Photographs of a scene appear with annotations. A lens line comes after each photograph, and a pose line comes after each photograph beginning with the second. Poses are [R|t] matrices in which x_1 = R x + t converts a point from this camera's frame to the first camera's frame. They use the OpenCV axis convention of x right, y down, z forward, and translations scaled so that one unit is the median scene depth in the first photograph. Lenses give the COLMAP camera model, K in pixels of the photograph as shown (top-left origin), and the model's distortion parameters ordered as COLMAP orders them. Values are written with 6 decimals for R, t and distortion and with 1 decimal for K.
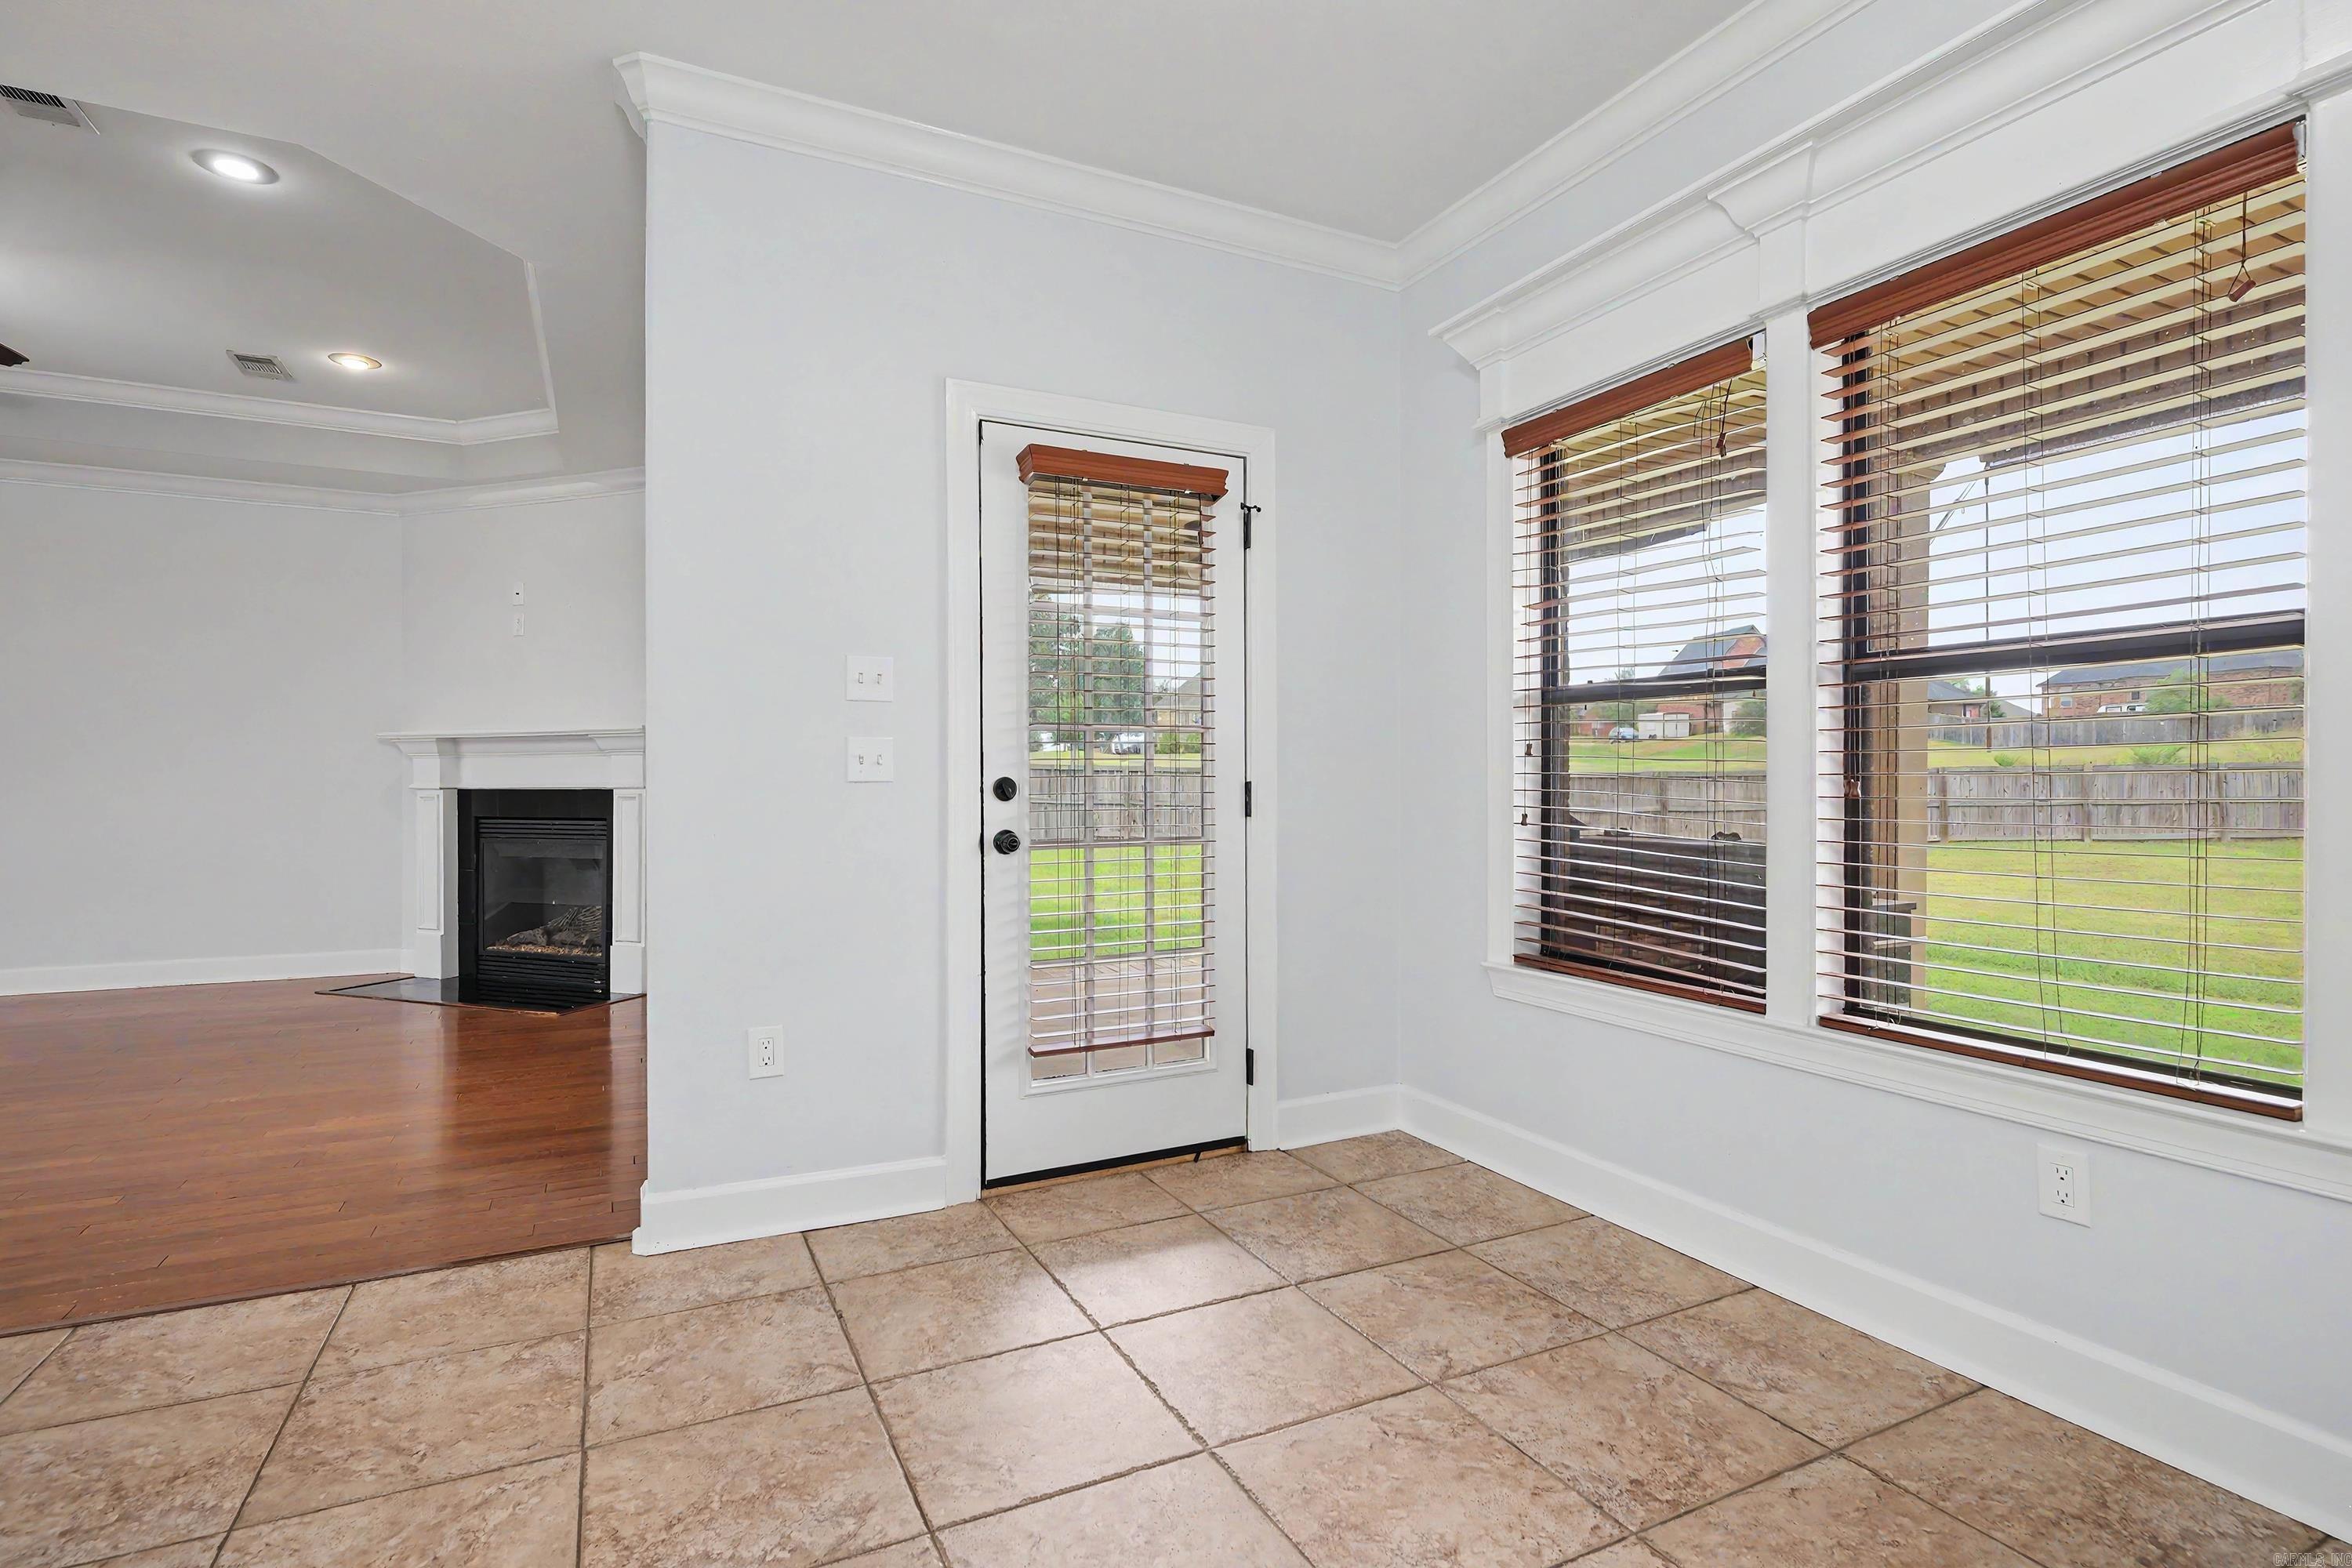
lens RADIAL K [[1148.0, 0, 1176.0], [0, 1148.0, 784.0], [0, 0, 1]] dist [-0.000823, 0.000507]
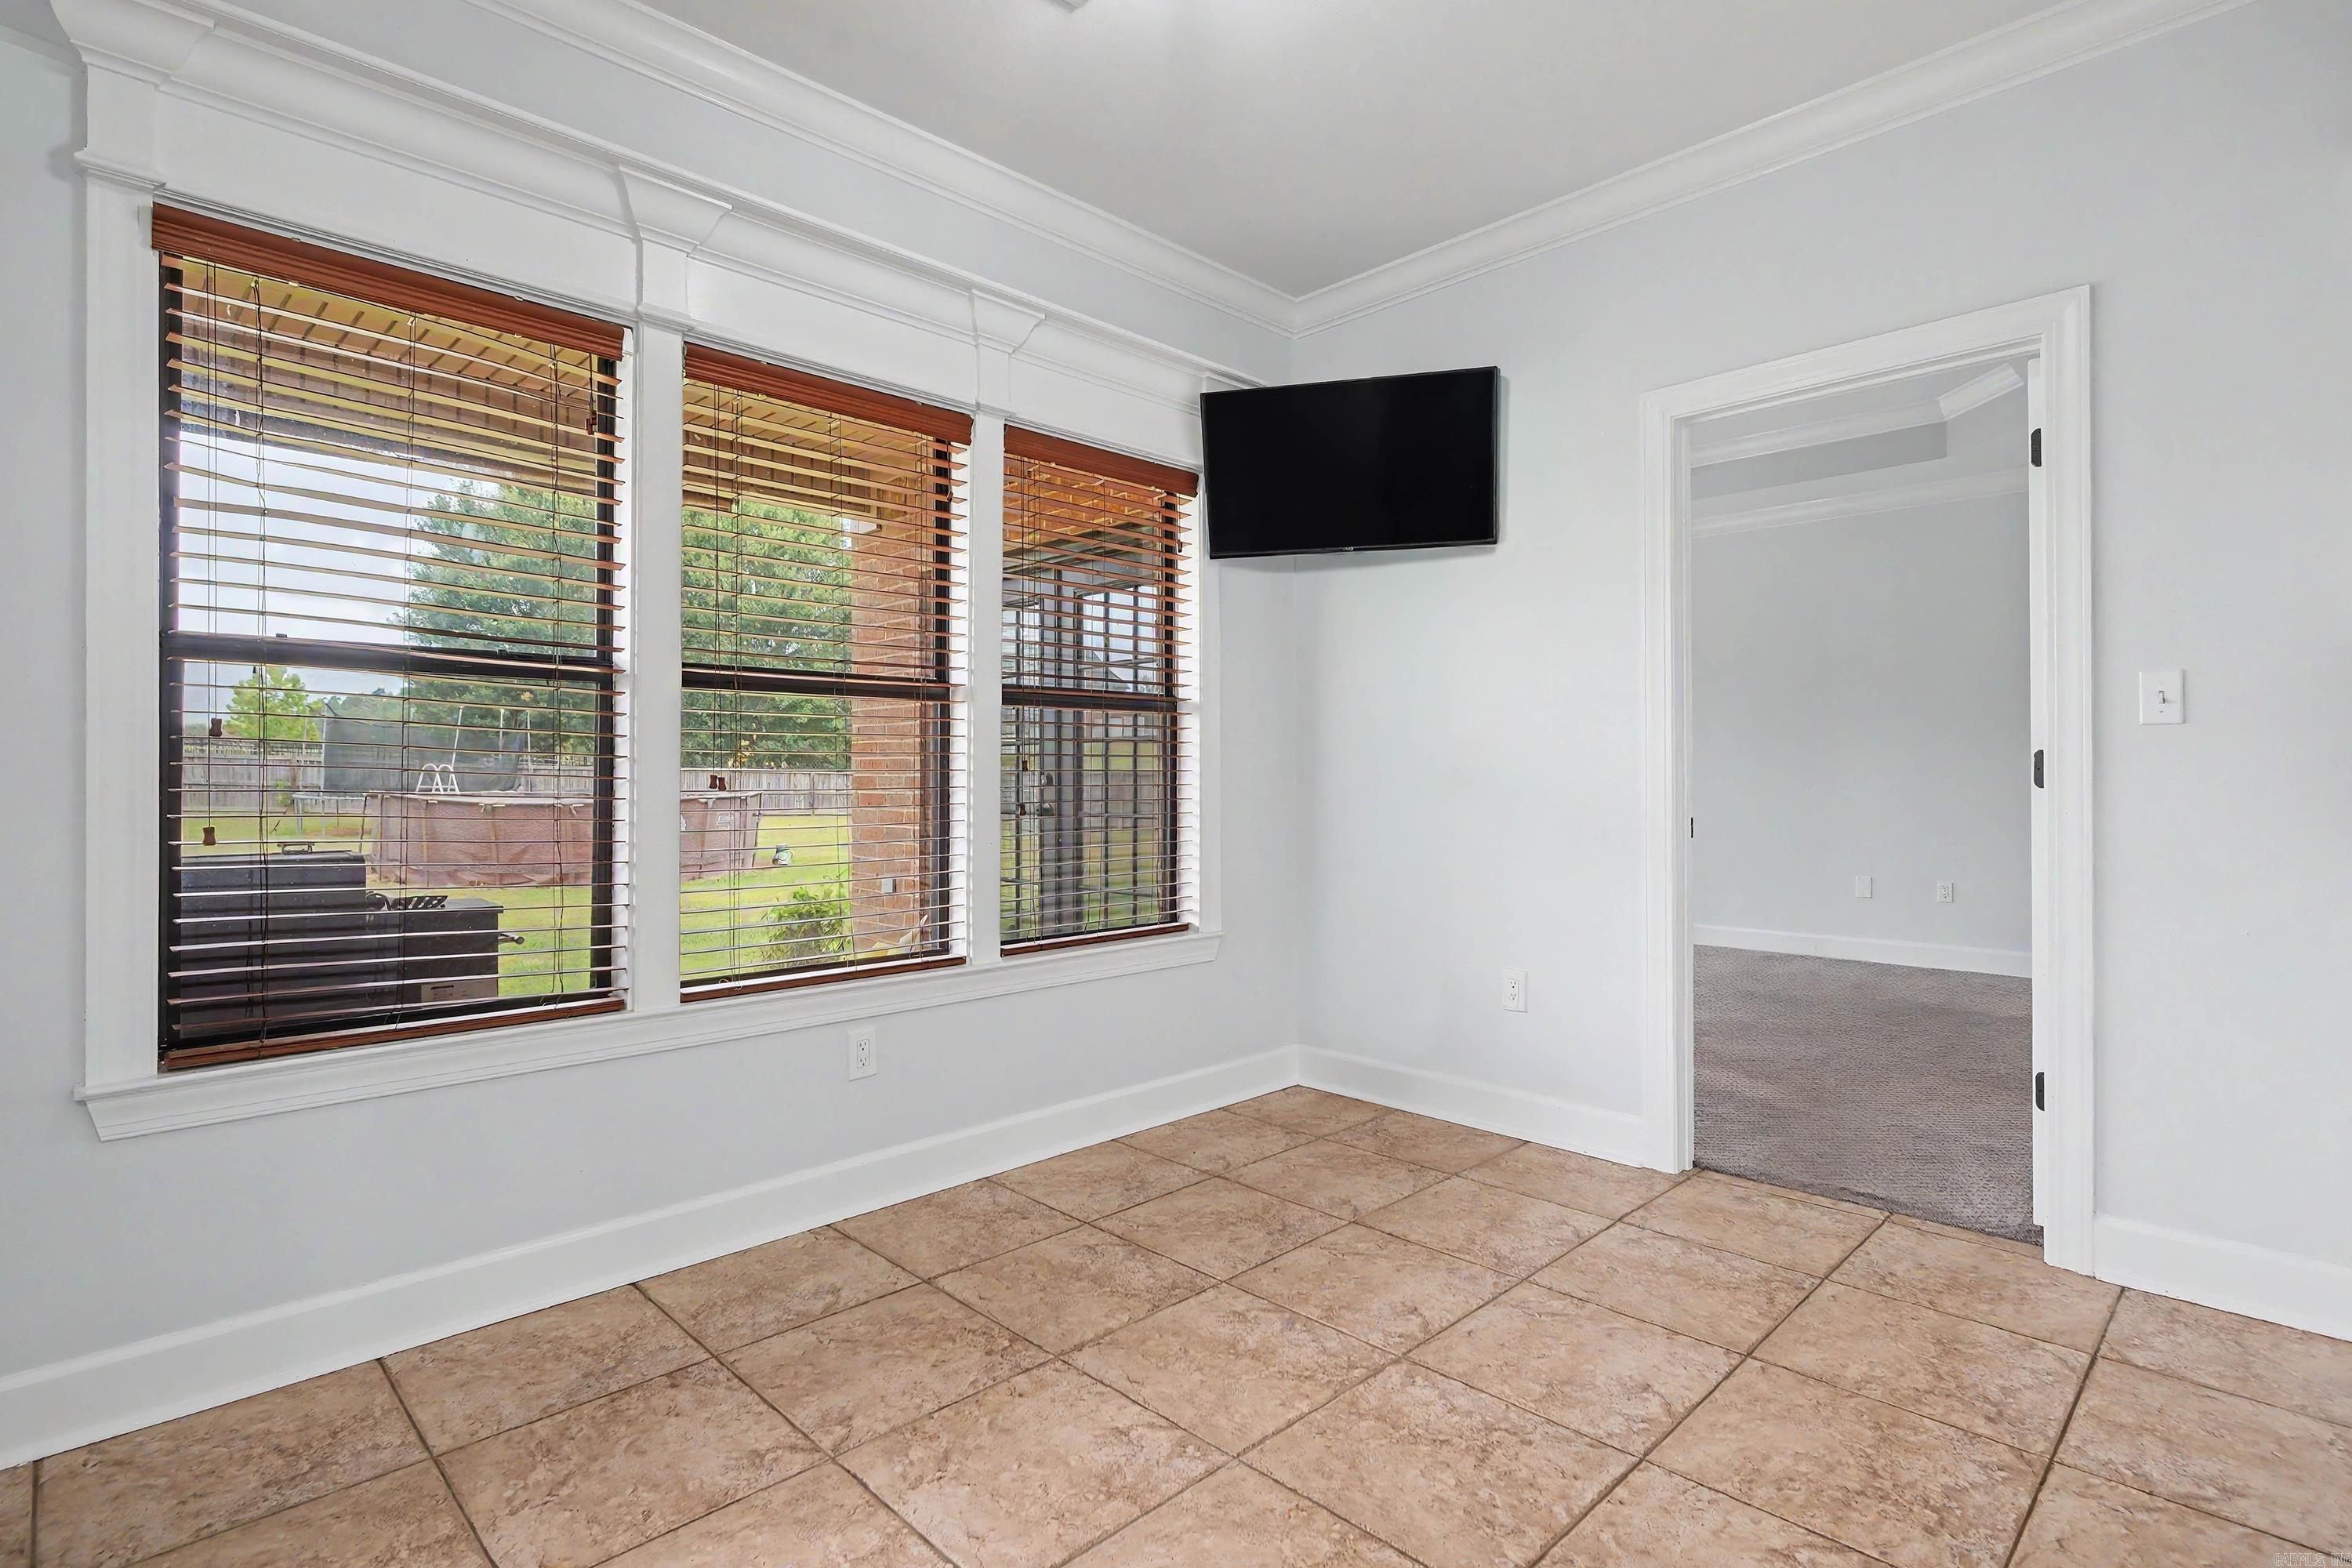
lens RADIAL K [[1148.0, 0, 1176.0], [0, 1148.0, 784.0], [0, 0, 1]] dist [-0.000823, 0.000507]
pose [[-0.315185, 0.000634, 0.949030, -0.655017], [0.004900, 0.999988, 0.000959, 0.005509], [-0.949018, 0.004953, -0.315184, 0.960280]]
